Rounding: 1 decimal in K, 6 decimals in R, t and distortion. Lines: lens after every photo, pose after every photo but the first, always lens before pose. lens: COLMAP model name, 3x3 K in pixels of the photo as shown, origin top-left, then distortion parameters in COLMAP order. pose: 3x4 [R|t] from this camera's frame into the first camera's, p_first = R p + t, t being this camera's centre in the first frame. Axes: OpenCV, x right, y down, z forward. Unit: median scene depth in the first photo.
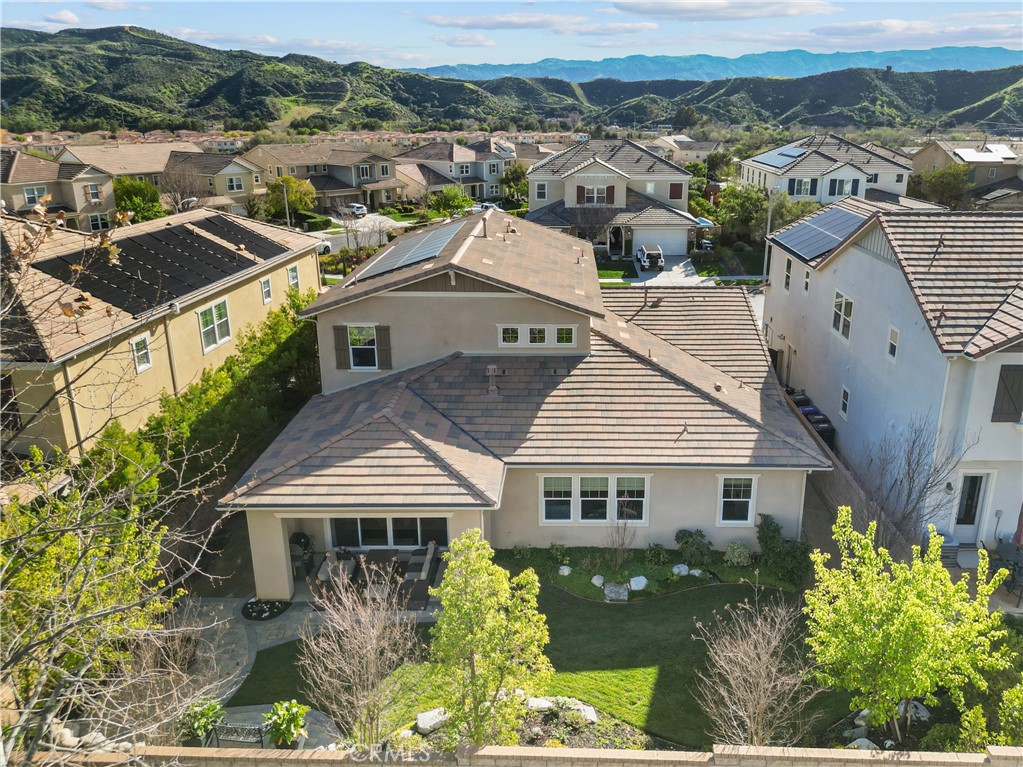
lens RADIAL K [[784.1, 0, 513.3], [0, 784.1, 408.0], [0, 0, 1]] dist [0.045823, -0.046639]
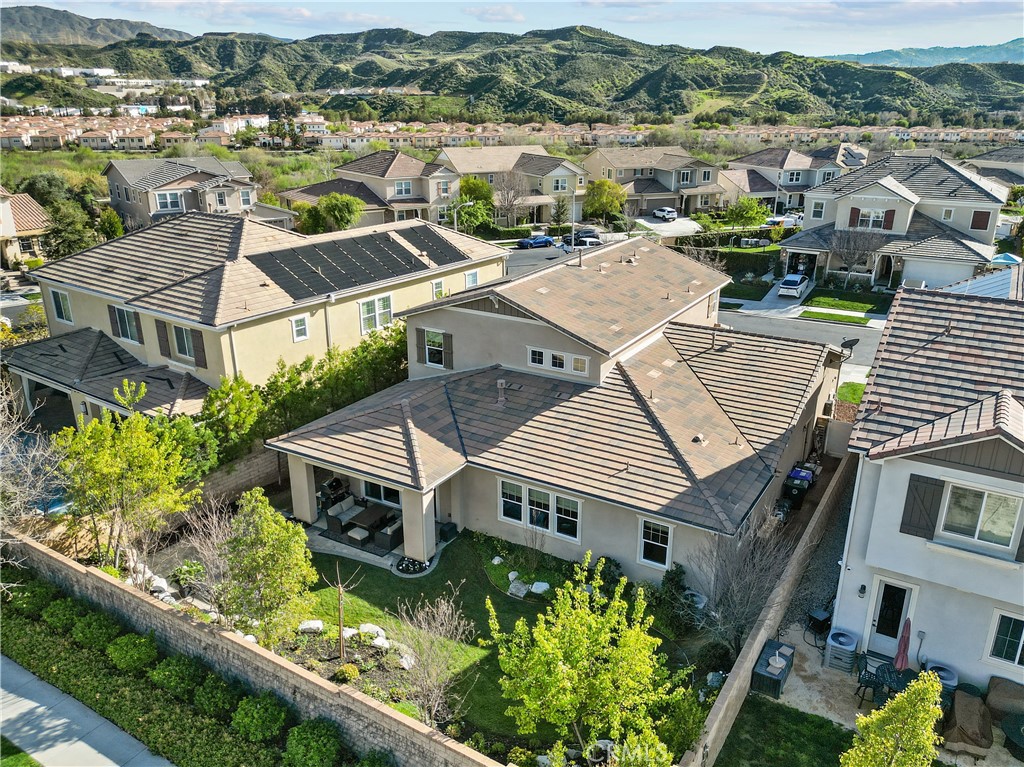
lens RADIAL K [[769.9, 0, 518.2], [0, 769.9, 429.2], [0, 0, 1]] dist [0.059713, -0.051433]
pose [[0.860434, 0.200962, -0.468261, 0.167638], [-0.178903, 0.979587, 0.091670, -0.028073], [0.477124, 0.004897, 0.878822, -0.002852]]
